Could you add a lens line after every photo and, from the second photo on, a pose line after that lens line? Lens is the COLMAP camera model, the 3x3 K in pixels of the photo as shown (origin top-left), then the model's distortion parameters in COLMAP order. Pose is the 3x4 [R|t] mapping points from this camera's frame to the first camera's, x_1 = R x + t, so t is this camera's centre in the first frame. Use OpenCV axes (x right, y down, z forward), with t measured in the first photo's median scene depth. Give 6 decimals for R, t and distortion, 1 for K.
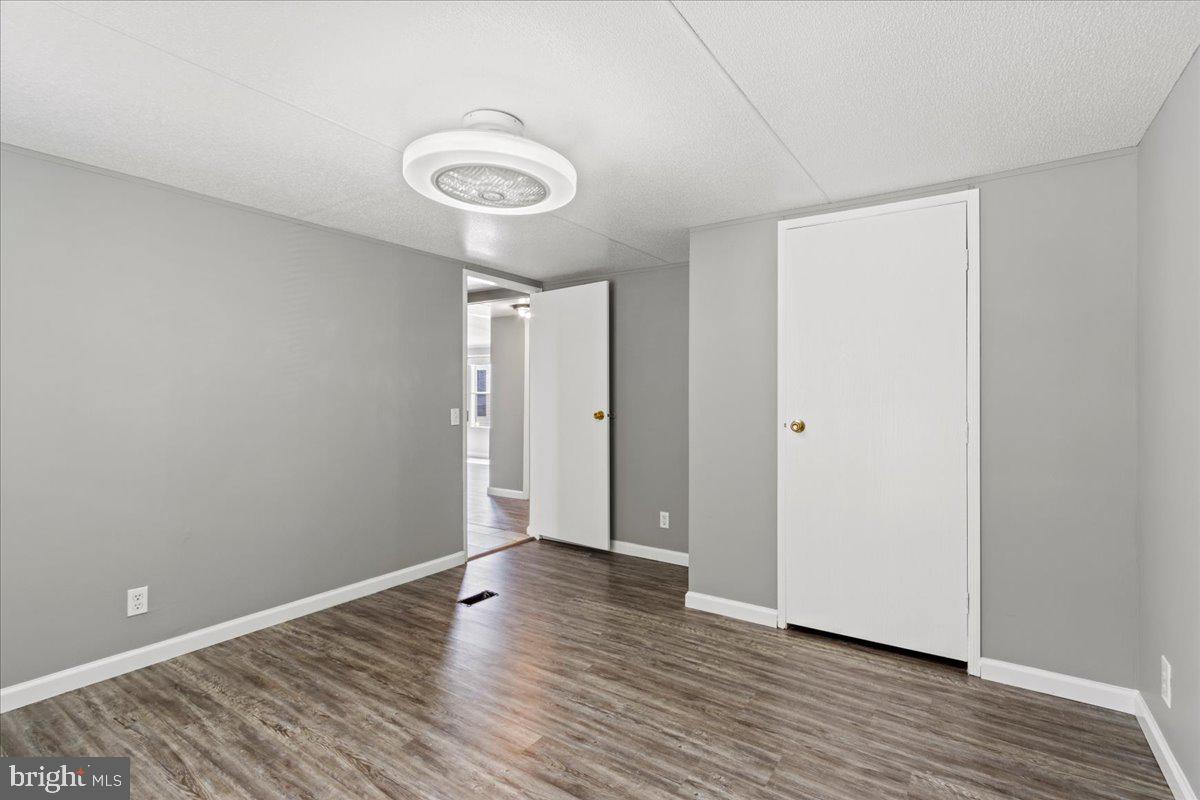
lens RADIAL K [[552.8, 0, 601.8], [0, 552.8, 398.1], [0, 0, 1]] dist [0.003988, -0.000616]
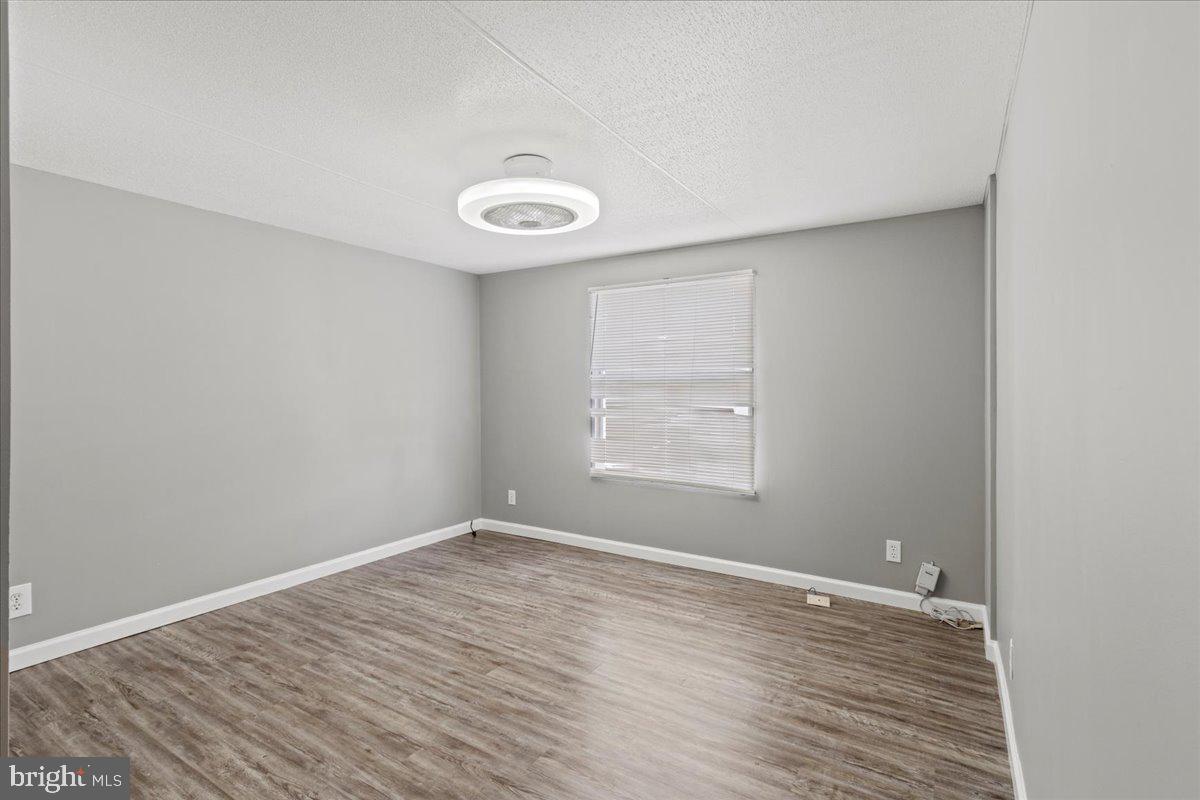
lens RADIAL K [[552.8, 0, 599.9], [0, 552.8, 394.9], [0, 0, 1]] dist [0.003988, -0.000616]
pose [[-0.999044, -0.002254, -0.043648, -0.272067], [-0.002658, 0.999954, 0.009201, -0.002992], [0.043625, 0.009308, -0.999005, 1.990228]]
